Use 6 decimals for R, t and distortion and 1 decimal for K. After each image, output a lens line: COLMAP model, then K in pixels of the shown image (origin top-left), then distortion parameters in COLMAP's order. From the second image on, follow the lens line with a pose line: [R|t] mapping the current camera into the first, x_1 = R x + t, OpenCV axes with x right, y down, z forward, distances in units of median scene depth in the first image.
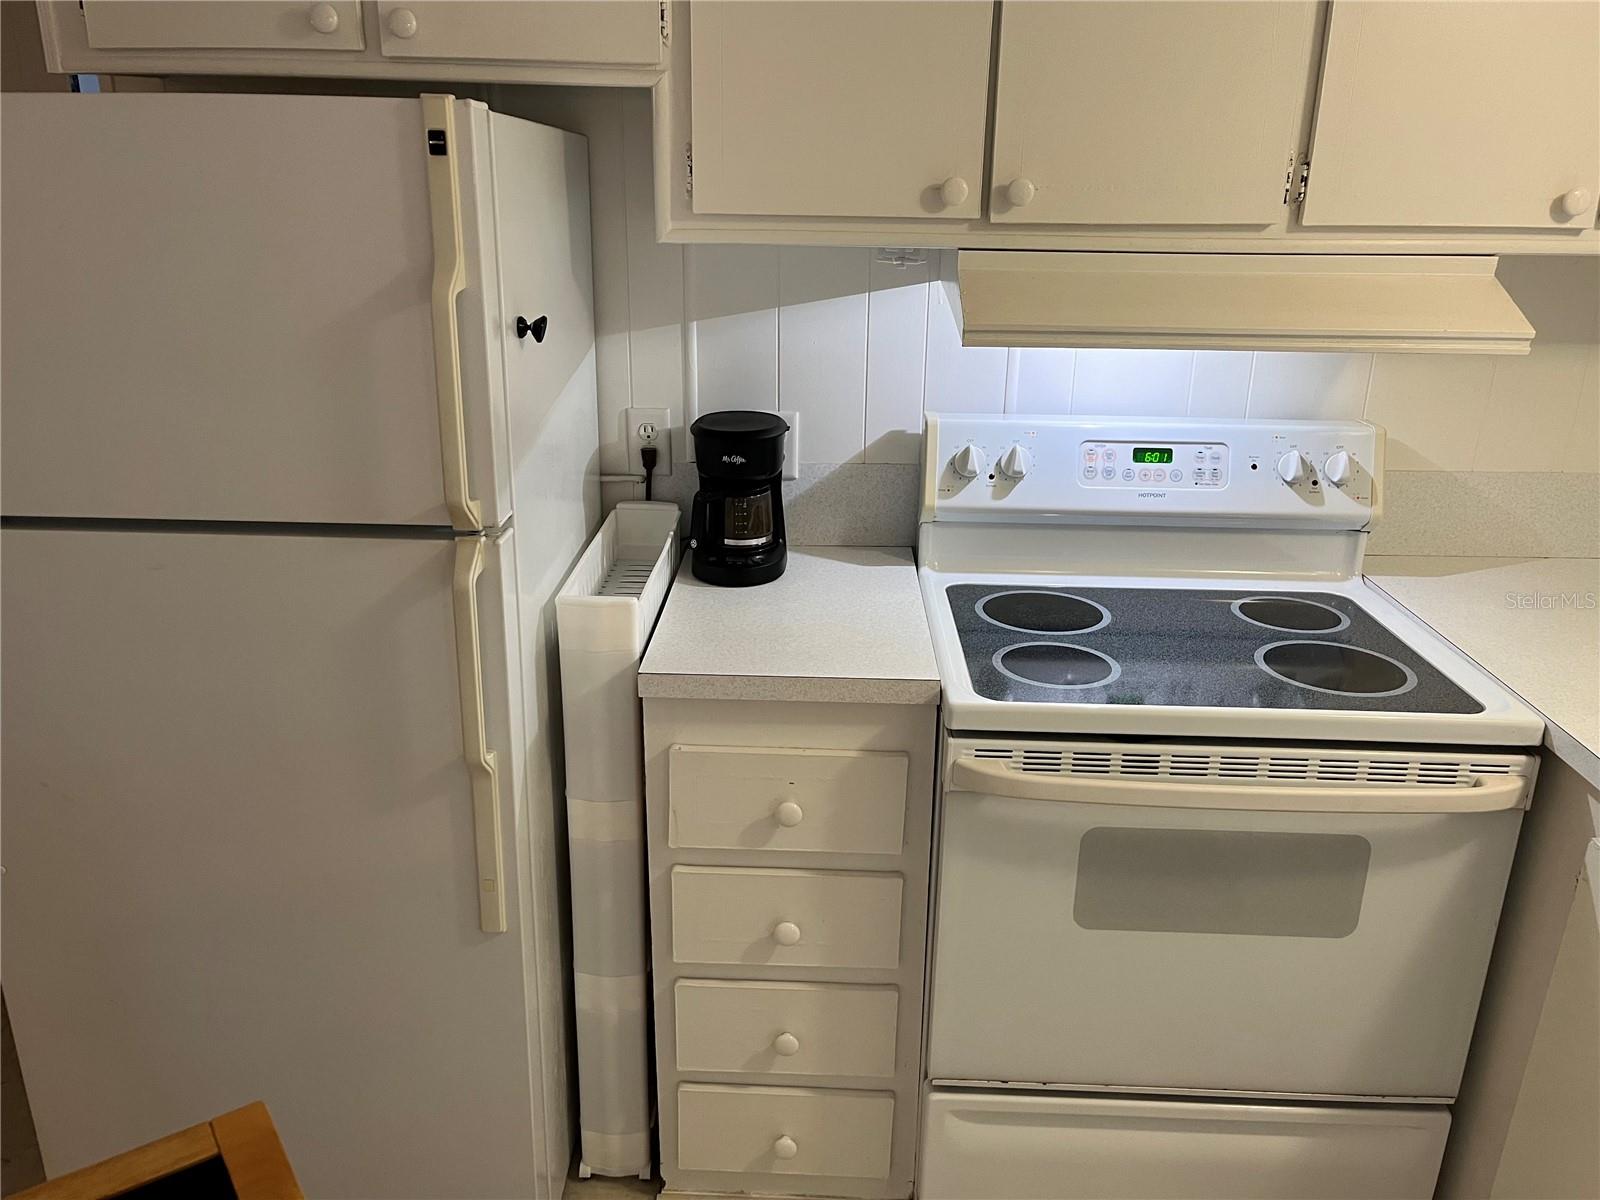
lens RADIAL K [[1212.1, 0, 800.0], [0, 1212.1, 600.0], [0, 0, 1]] dist [0.050993, -0.074519]
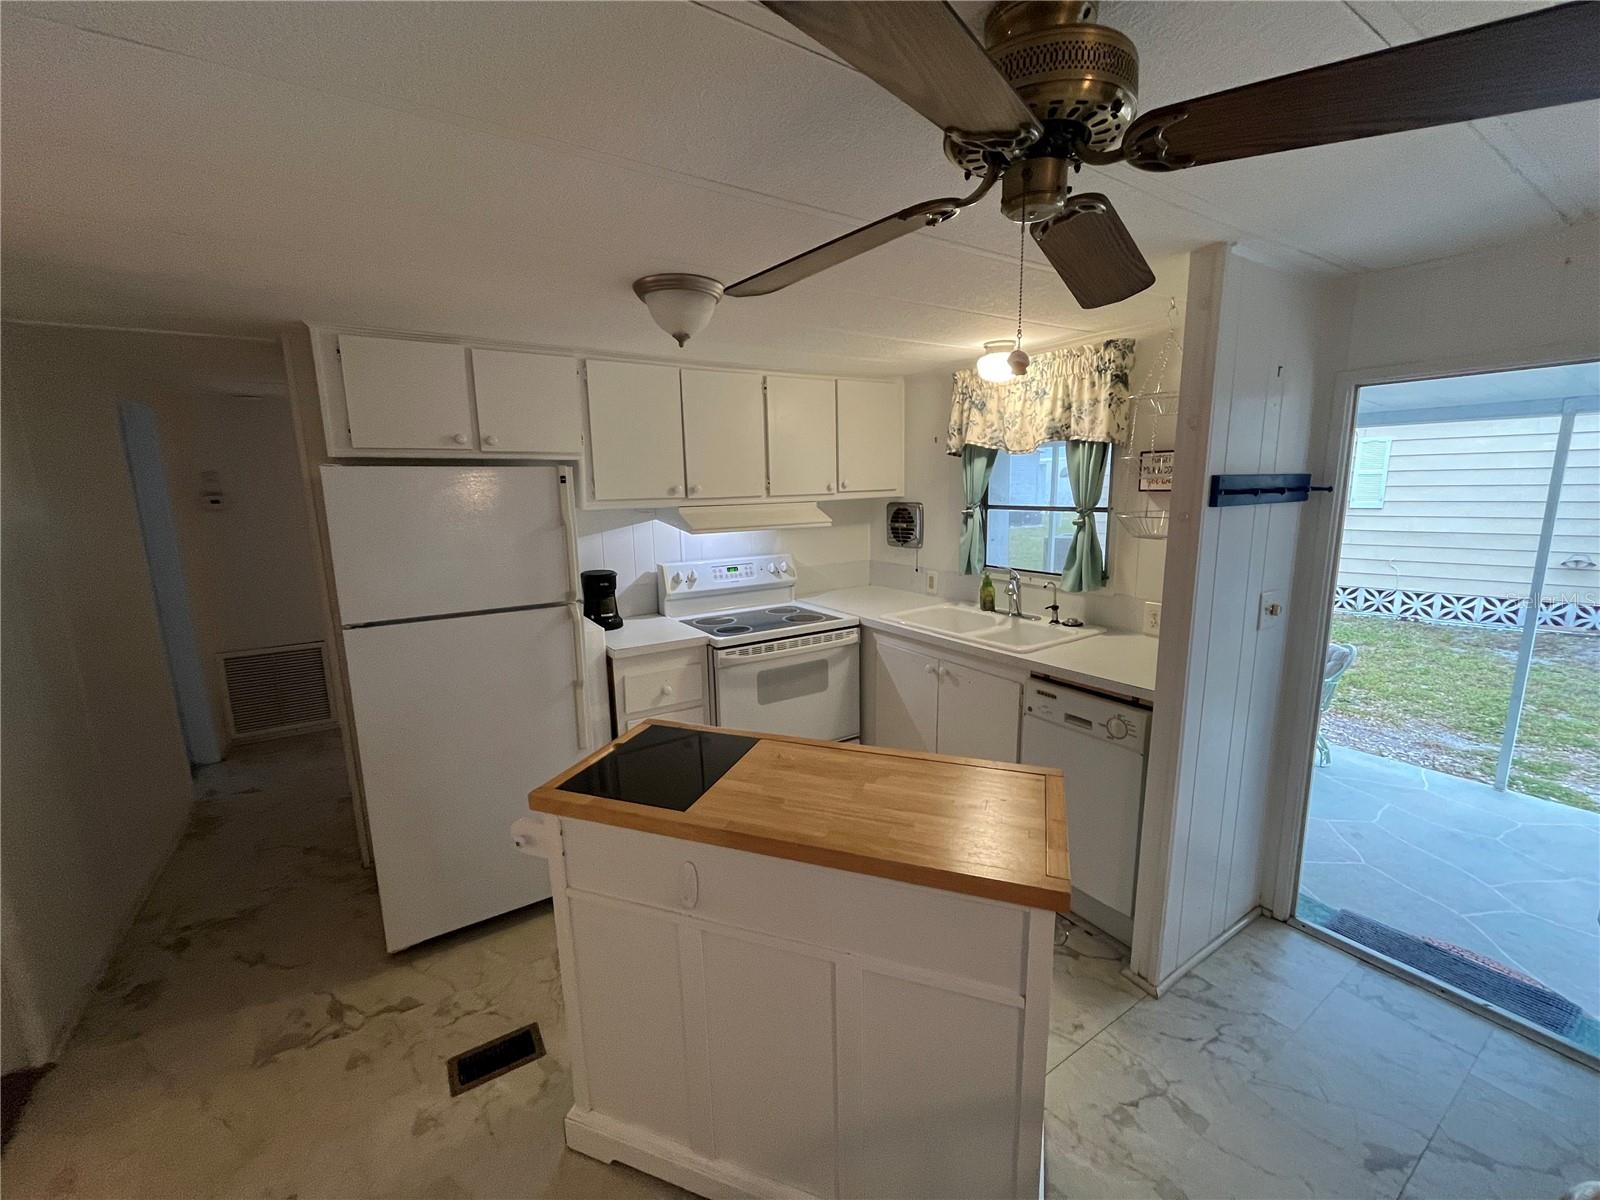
lens RADIAL K [[647.5, 0, 797.2], [0, 647.5, 600.4], [0, 0, 1]] dist [-0.000370, 0.000077]
pose [[0.825396, -0.128343, 0.549773, -0.583723], [0.213325, 0.972522, -0.093240, 0.175100], [-0.522699, 0.194240, 0.830094, -0.522880]]
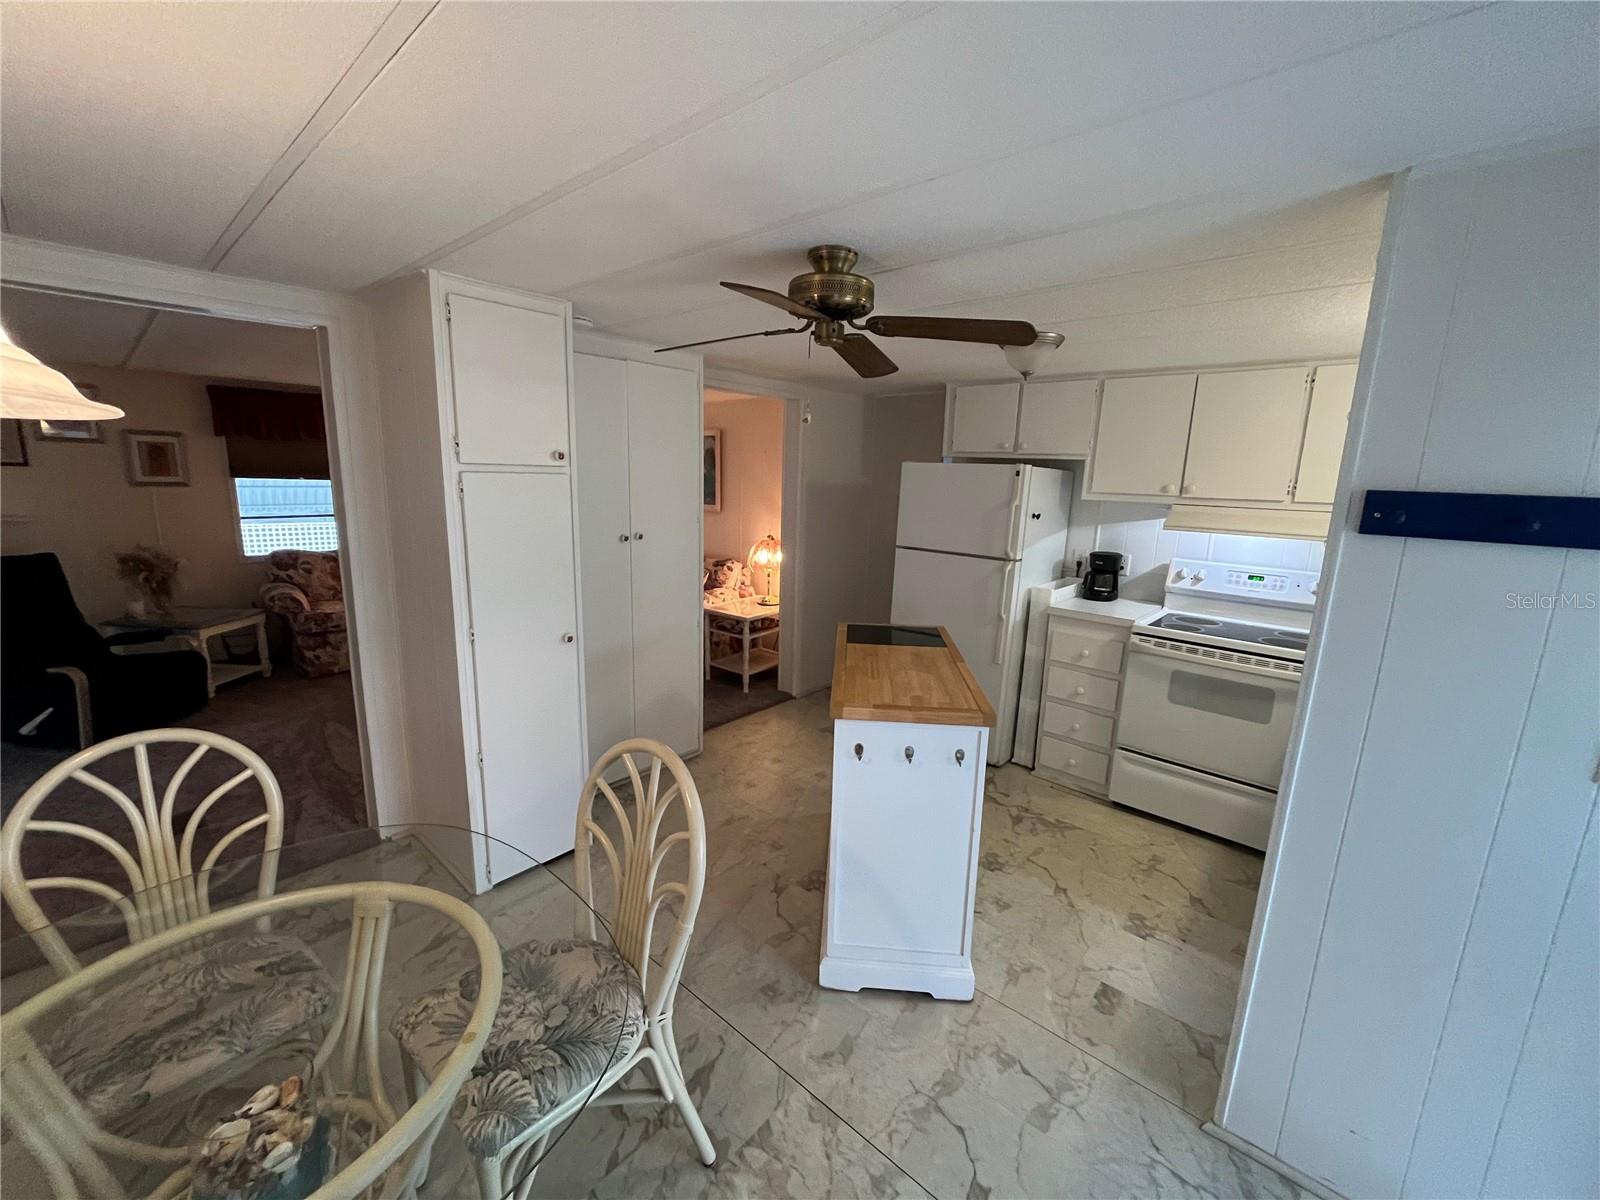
lens RADIAL K [[647.5, 0, 797.2], [0, 647.5, 600.4], [0, 0, 1]] dist [-0.000370, 0.000077]
pose [[0.762674, 0.135173, -0.632501, 0.519919], [-0.233277, 0.969585, -0.074075, 0.356902], [0.603250, 0.204043, 0.771010, -0.988861]]
